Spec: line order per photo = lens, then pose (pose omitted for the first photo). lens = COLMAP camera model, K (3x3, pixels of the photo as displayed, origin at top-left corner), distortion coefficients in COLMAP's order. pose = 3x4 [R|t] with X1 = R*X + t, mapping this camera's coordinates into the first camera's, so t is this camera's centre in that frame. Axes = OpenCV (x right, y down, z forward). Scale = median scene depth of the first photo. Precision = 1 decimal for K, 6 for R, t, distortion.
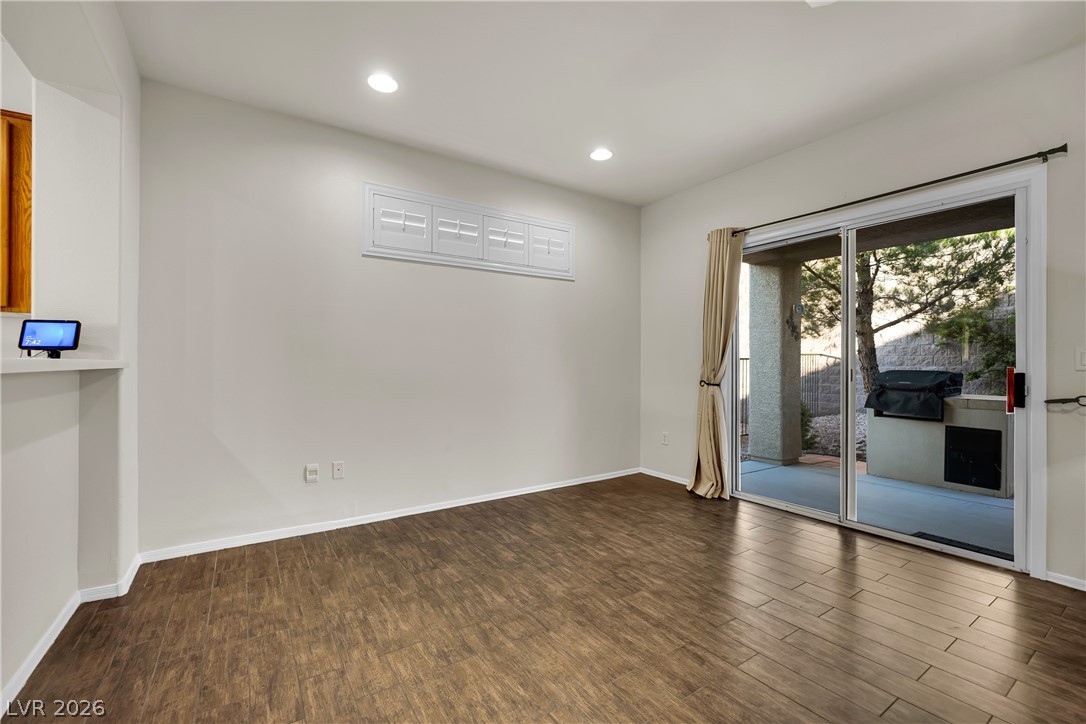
lens RADIAL K [[460.2, 0, 538.7], [0, 460.2, 365.0], [0, 0, 1]] dist [-0.012787, 0.000346]
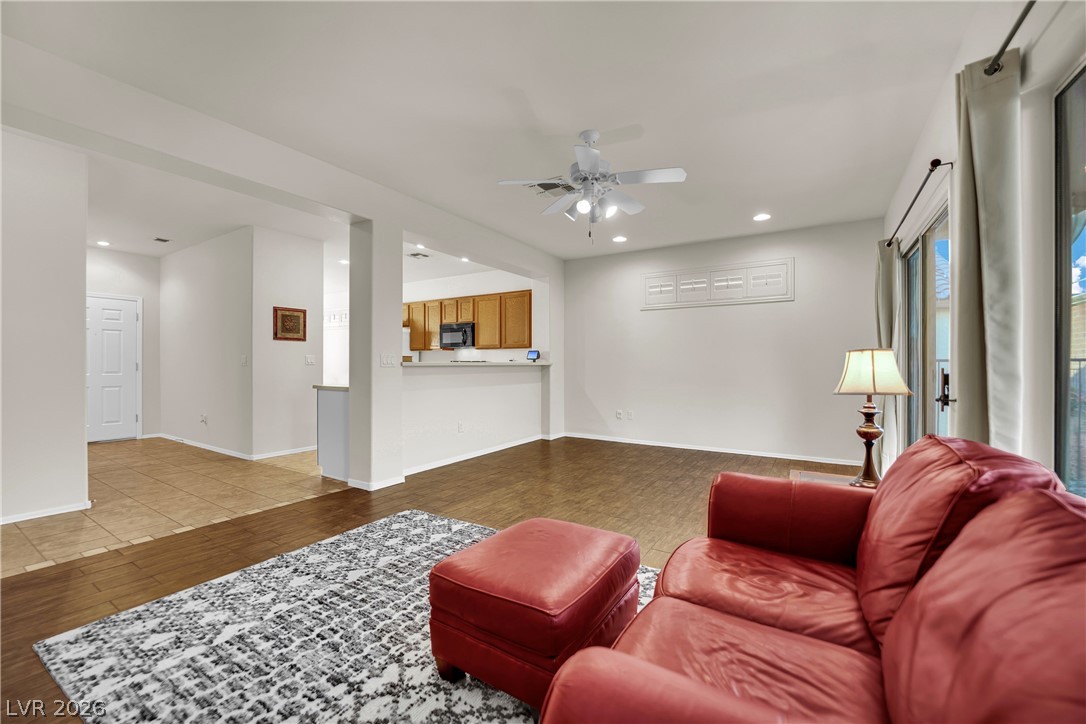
lens RADIAL K [[443.5, 0, 538.5], [0, 443.5, 361.0], [0, 0, 1]] dist [-0.050516, 0.000019]
pose [[0.407883, -0.000884, -0.913034, 1.679294], [-0.006238, 0.999973, -0.003755, -0.009000], [0.913013, 0.007227, 0.407867, -0.279647]]
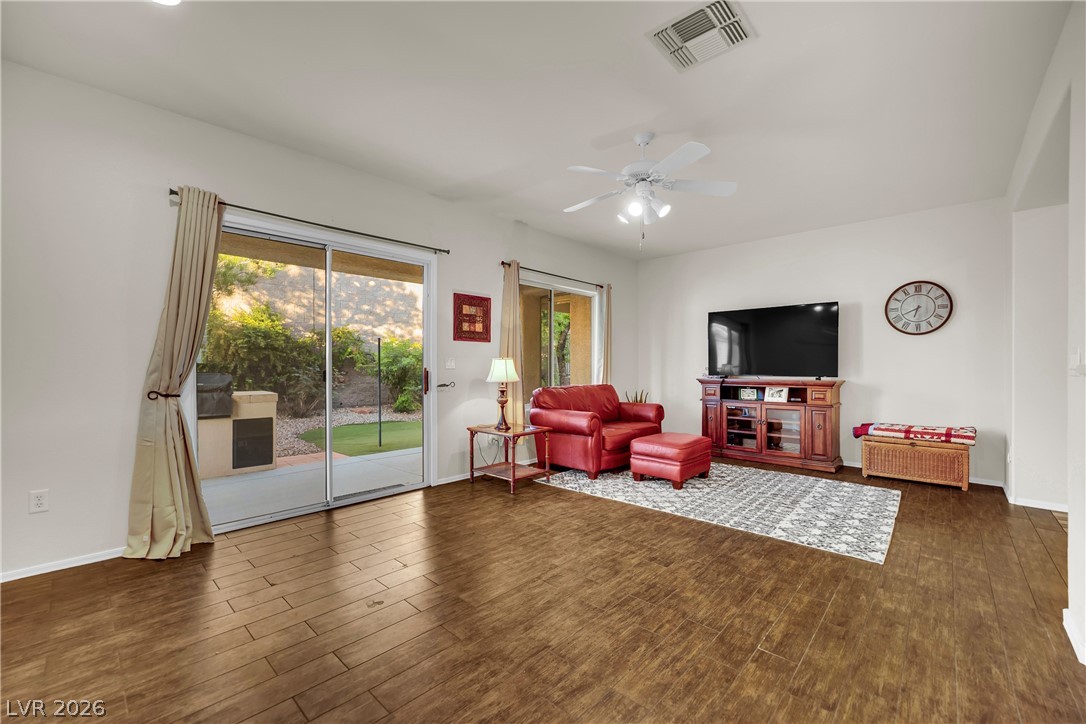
lens RADIAL K [[443.2, 0, 542.5], [0, 443.2, 366.6], [0, 0, 1]] dist [-0.015832, -0.007083]
pose [[-0.238703, 0.001900, 0.971091, -0.730527], [-0.002086, 0.999995, -0.002469, -0.000169], [-0.971090, -0.002615, -0.238698, 1.039358]]
